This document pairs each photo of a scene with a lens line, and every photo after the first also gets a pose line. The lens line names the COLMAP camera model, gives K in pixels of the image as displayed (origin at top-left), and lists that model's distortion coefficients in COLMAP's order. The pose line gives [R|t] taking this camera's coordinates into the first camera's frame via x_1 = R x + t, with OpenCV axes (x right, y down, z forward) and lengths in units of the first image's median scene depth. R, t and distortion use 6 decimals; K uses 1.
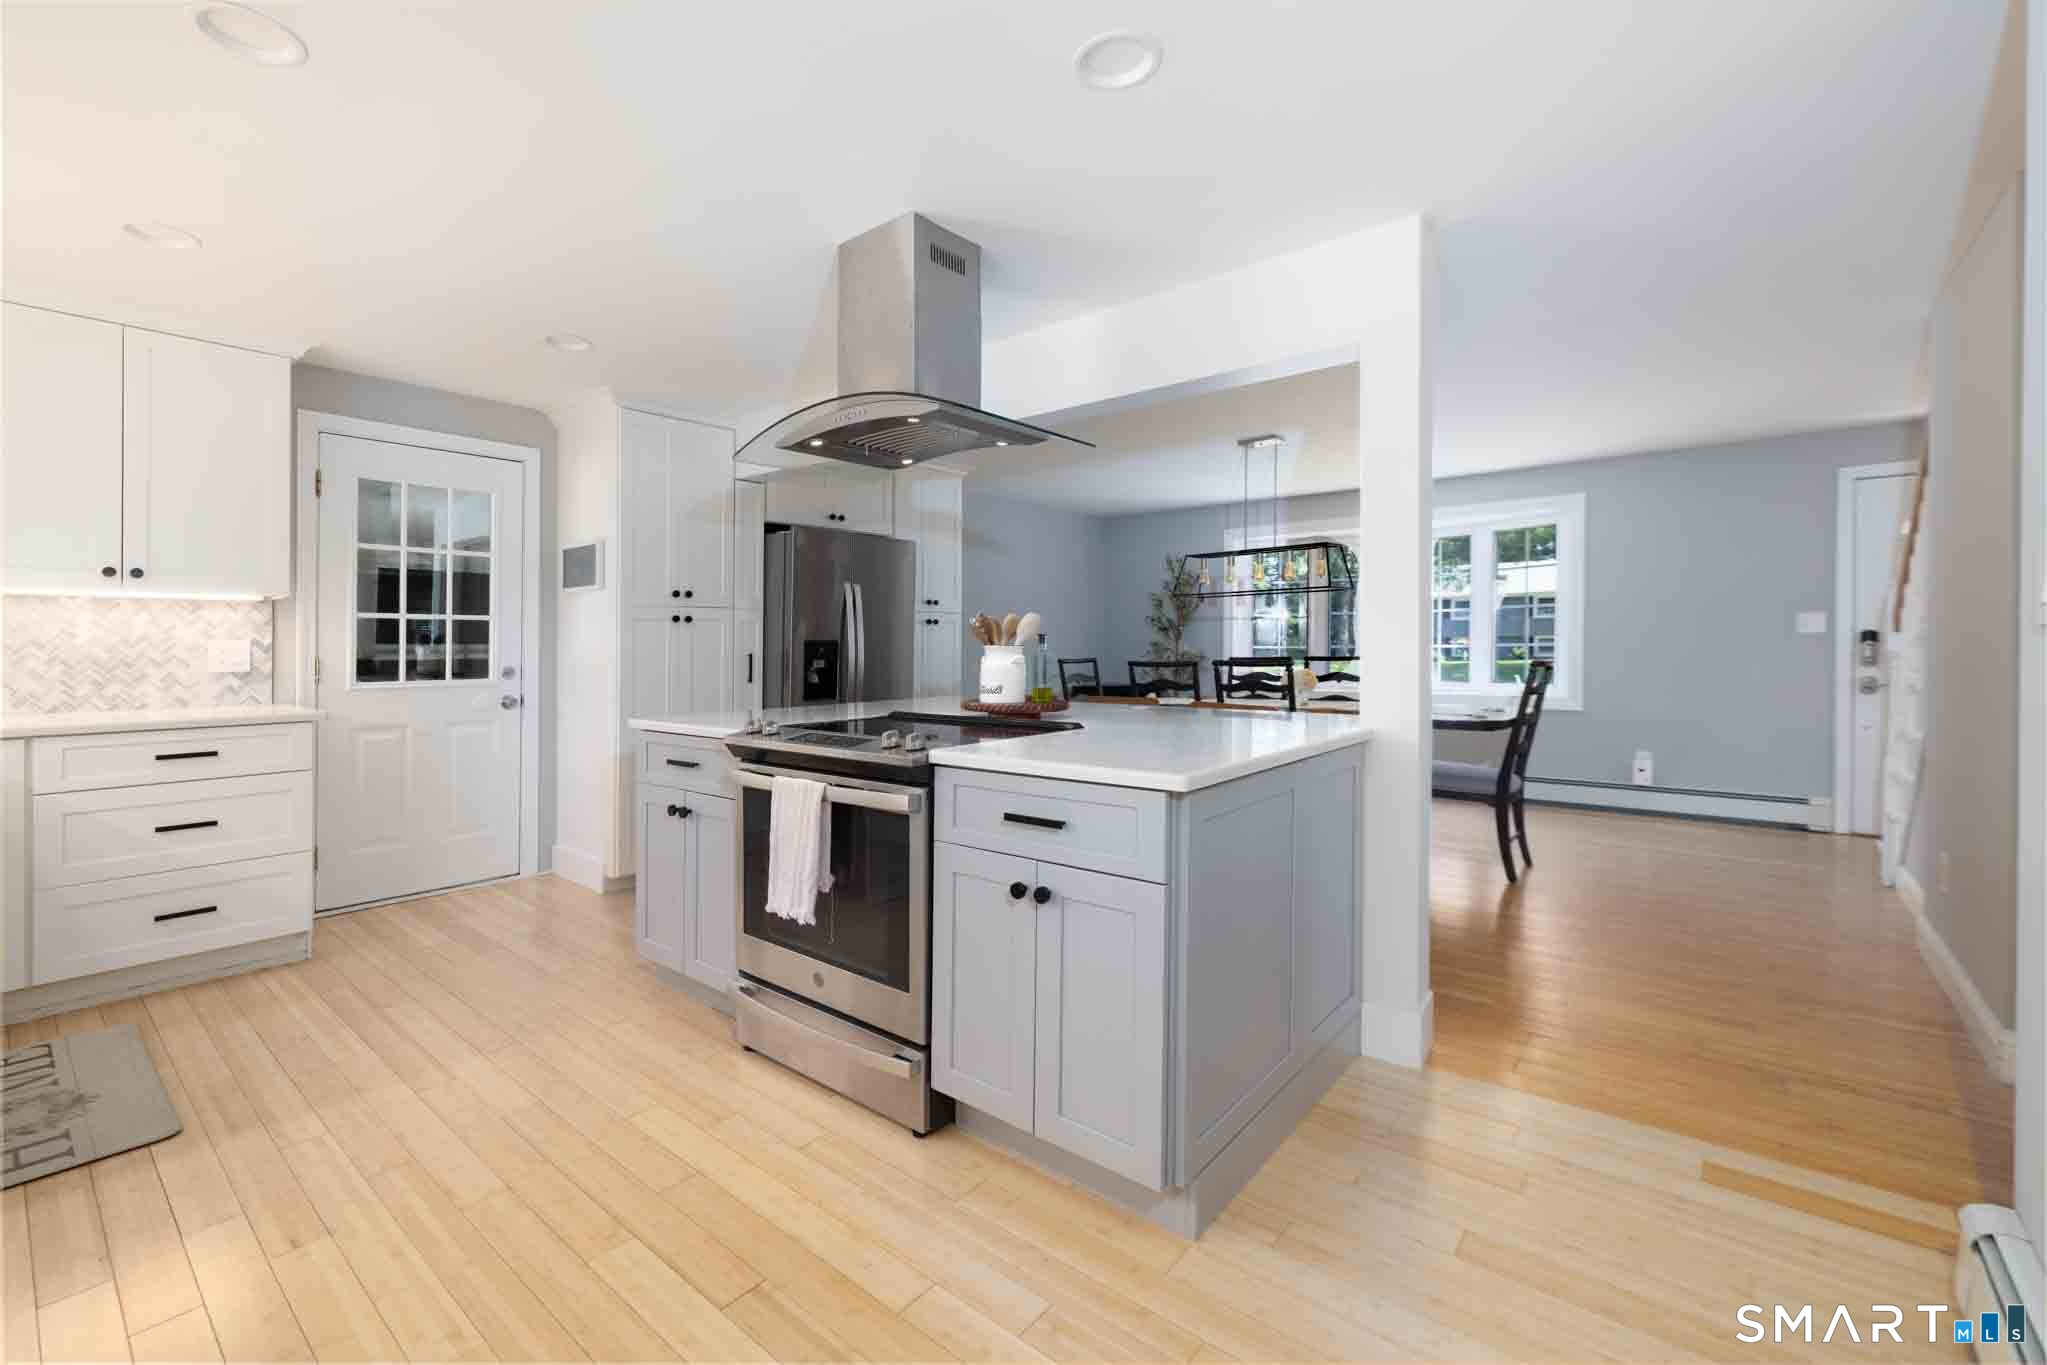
lens RADIAL K [[861.7, 0, 985.6], [0, 861.7, 649.1], [0, 0, 1]] dist [0.000532, -0.000042]
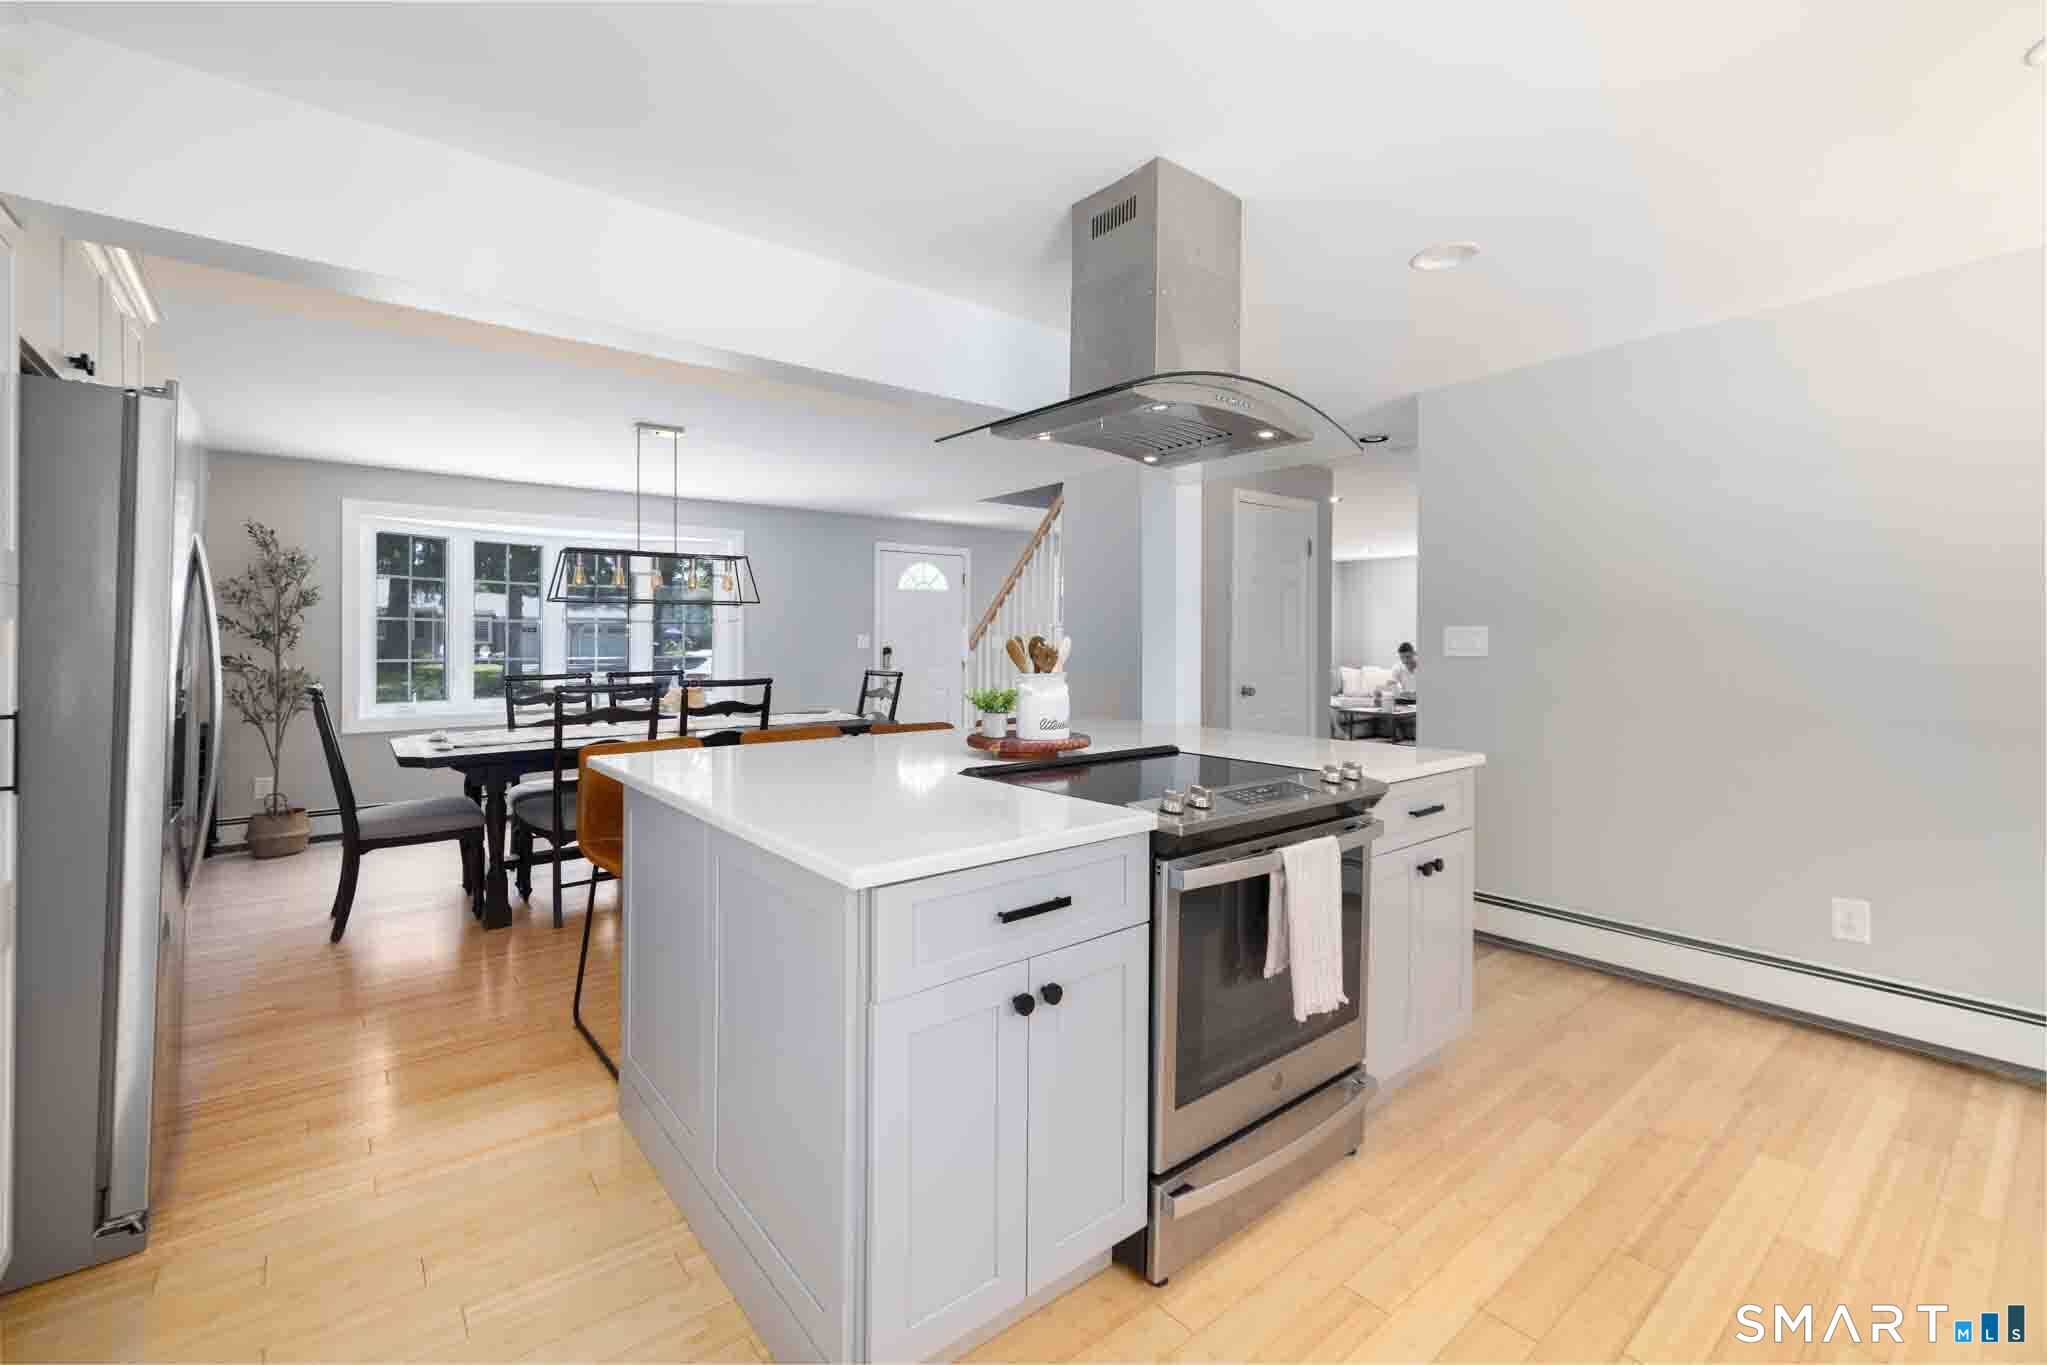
lens RADIAL K [[861.7, 0, 985.6], [0, 861.7, 649.1], [0, 0, 1]] dist [0.000532, -0.000042]
pose [[0.188787, 0.001575, 0.982017, -0.868351], [-0.000235, 0.999999, -0.001558, -0.027229], [-0.982018, 0.000063, 0.188788, 0.913645]]
